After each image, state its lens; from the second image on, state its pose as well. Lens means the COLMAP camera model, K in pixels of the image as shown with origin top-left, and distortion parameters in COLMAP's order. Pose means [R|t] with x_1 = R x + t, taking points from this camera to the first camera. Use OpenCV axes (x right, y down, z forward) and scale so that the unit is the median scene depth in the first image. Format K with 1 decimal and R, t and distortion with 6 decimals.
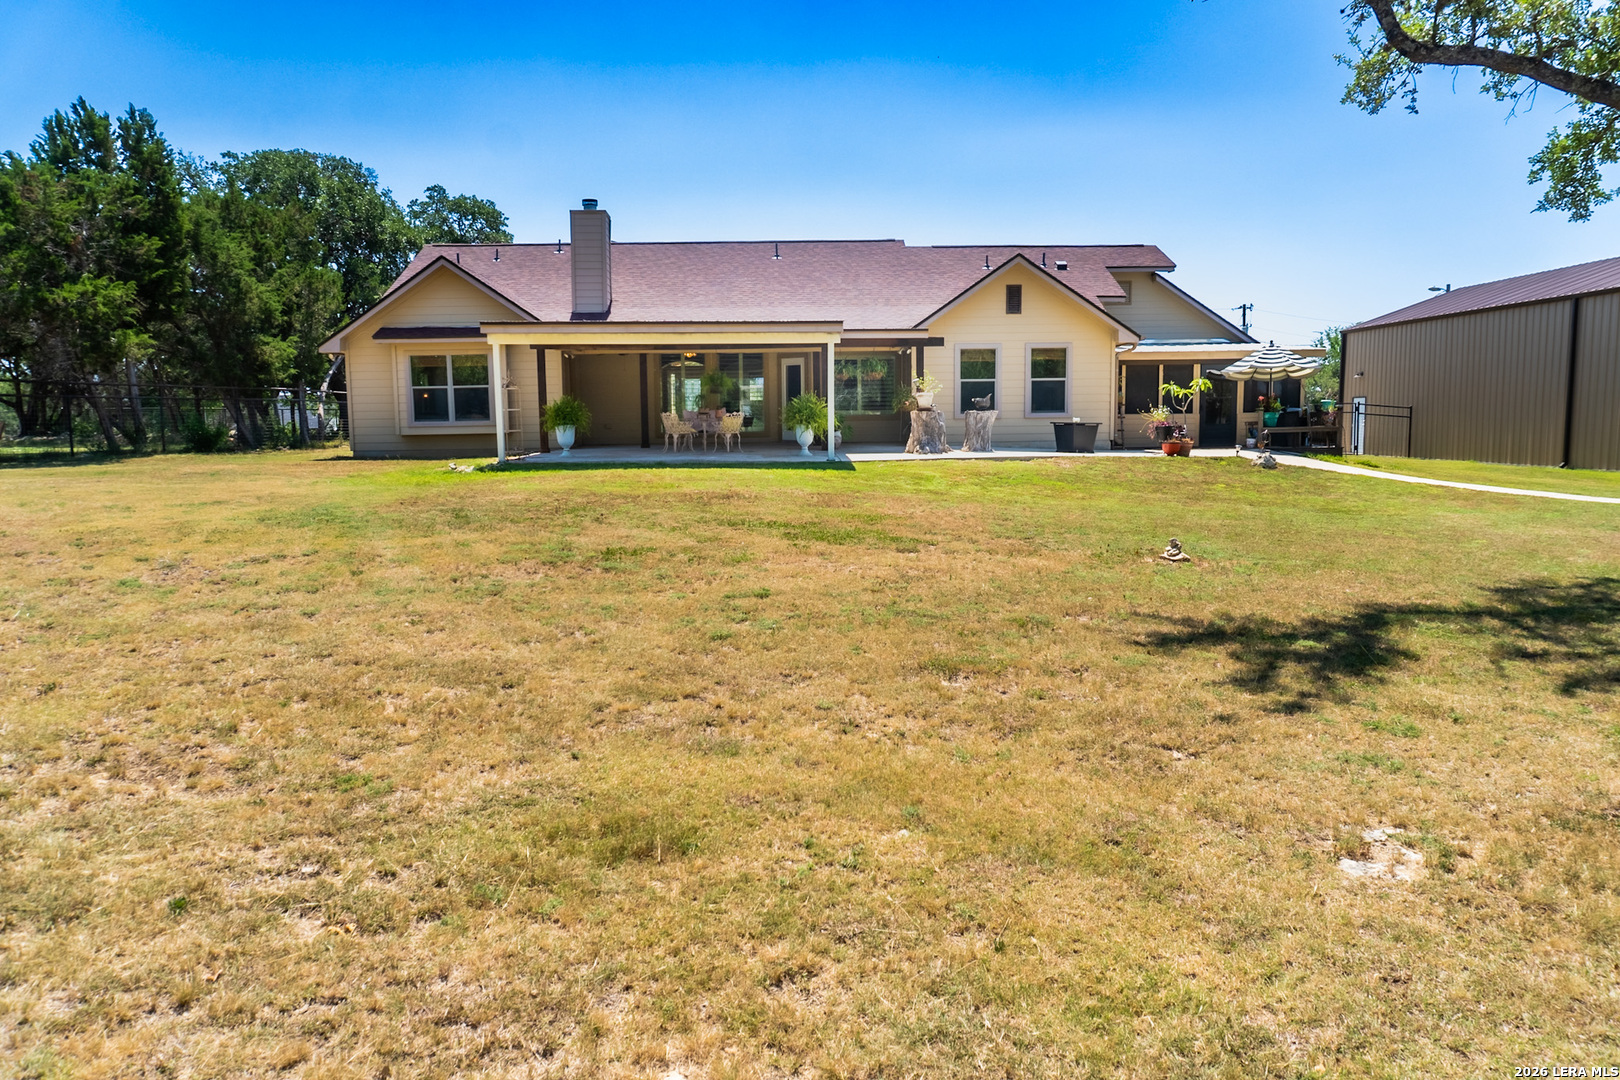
lens RADIAL K [[1094.5, 0, 810.0], [0, 1094.5, 540.0], [0, 0, 1]] dist [-0.004218, -0.001284]
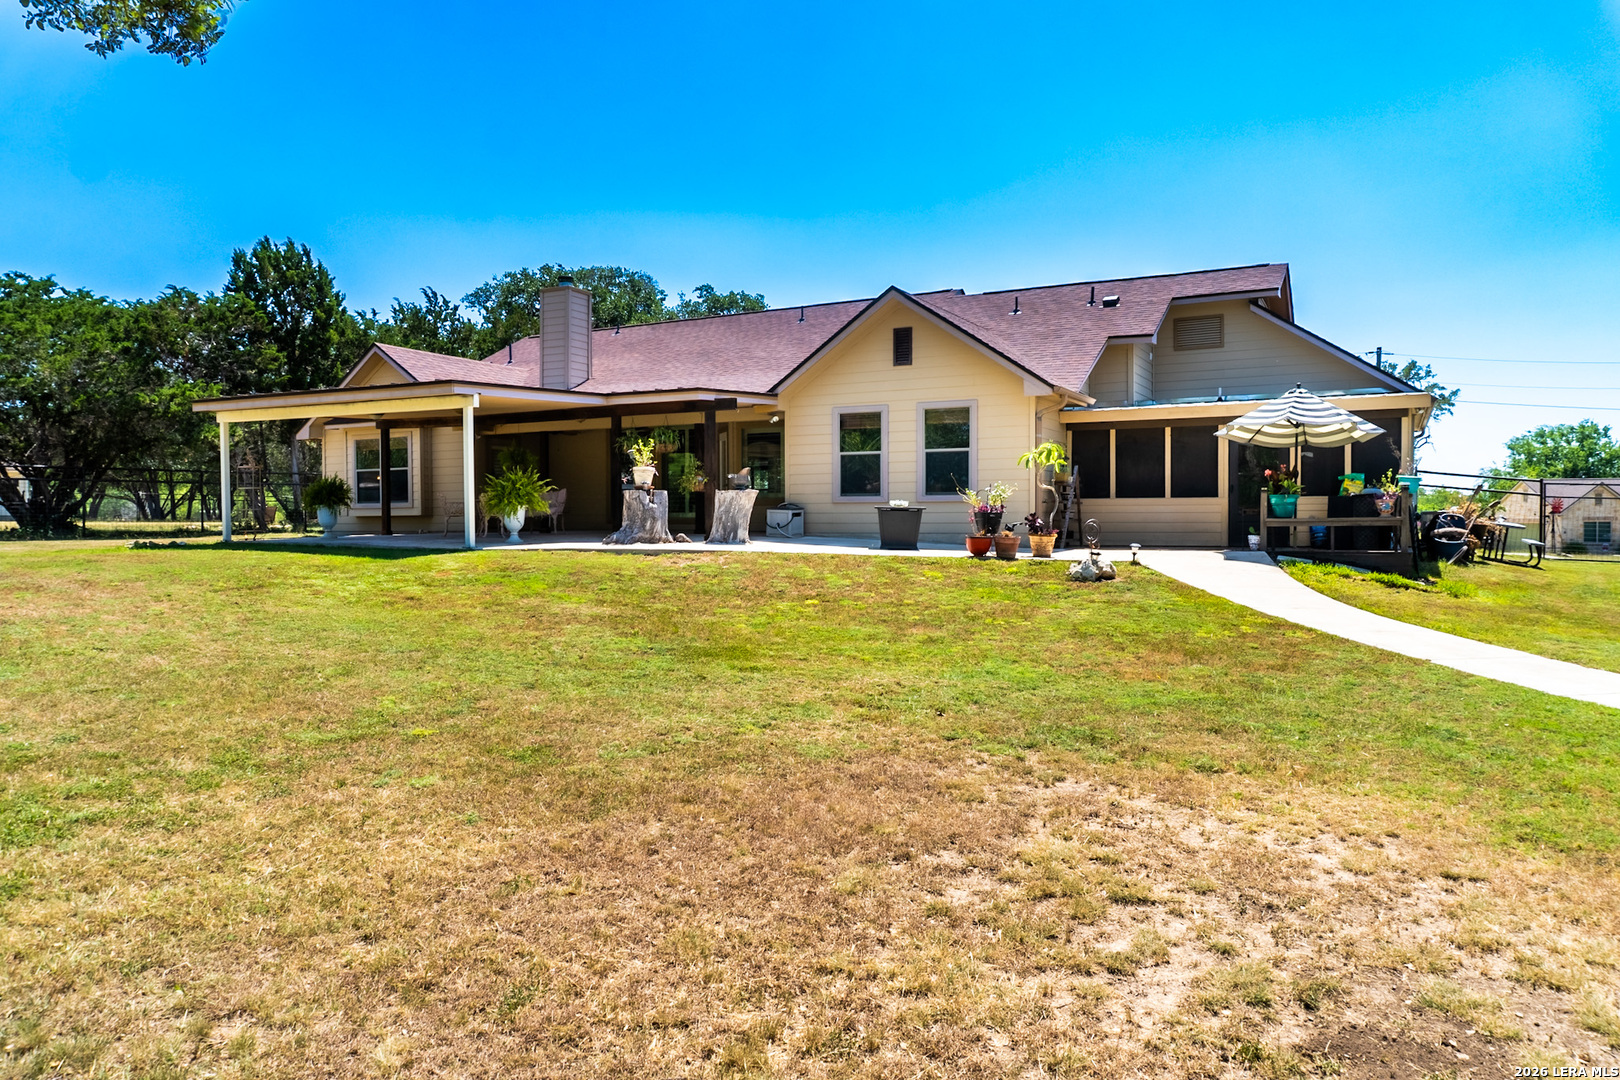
lens RADIAL K [[1094.5, 0, 810.0], [0, 1094.5, 540.0], [0, 0, 1]] dist [-0.004218, -0.001284]
pose [[0.863734, 0.021016, -0.503510, 0.513666], [-0.065189, 0.995395, -0.070281, -0.028568], [0.499715, 0.093527, 0.861126, 0.324364]]
